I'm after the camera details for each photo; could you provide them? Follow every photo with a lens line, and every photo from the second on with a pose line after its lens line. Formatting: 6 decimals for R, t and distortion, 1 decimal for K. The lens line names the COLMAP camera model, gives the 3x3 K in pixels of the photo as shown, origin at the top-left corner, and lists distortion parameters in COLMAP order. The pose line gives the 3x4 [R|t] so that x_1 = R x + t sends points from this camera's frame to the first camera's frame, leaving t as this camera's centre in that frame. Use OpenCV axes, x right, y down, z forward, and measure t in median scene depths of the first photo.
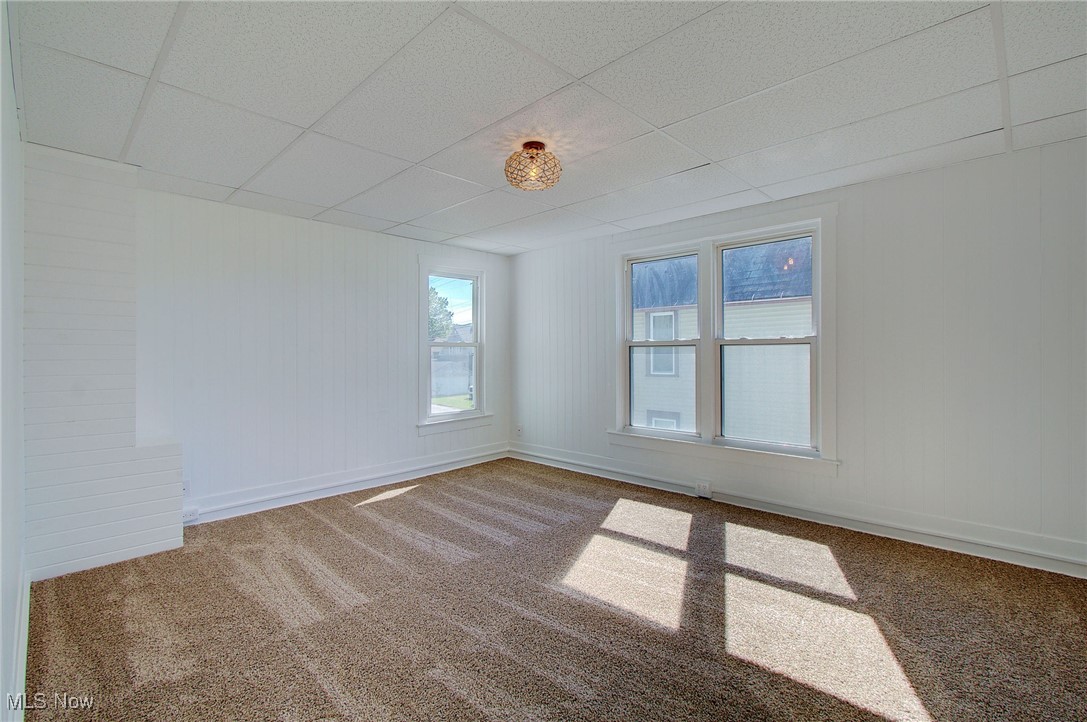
lens RADIAL K [[496.2, 0, 537.6], [0, 496.2, 353.3], [0, 0, 1]] dist [0.001573, 0.000824]
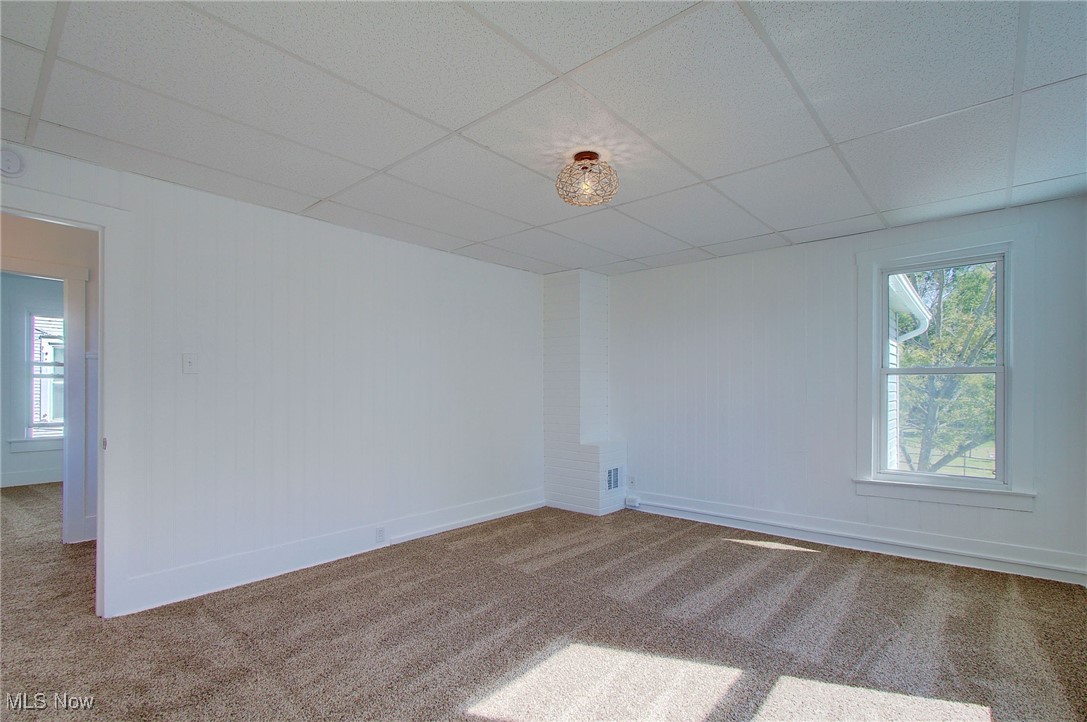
lens RADIAL K [[506.5, 0, 541.3], [0, 506.5, 384.0], [0, 0, 1]] dist [0.000556, 0.000306]
pose [[0.063578, -0.001781, -0.997975, 0.716404], [0.003582, 0.999992, -0.001556, -0.001776], [0.997970, -0.003476, 0.063584, 0.676581]]
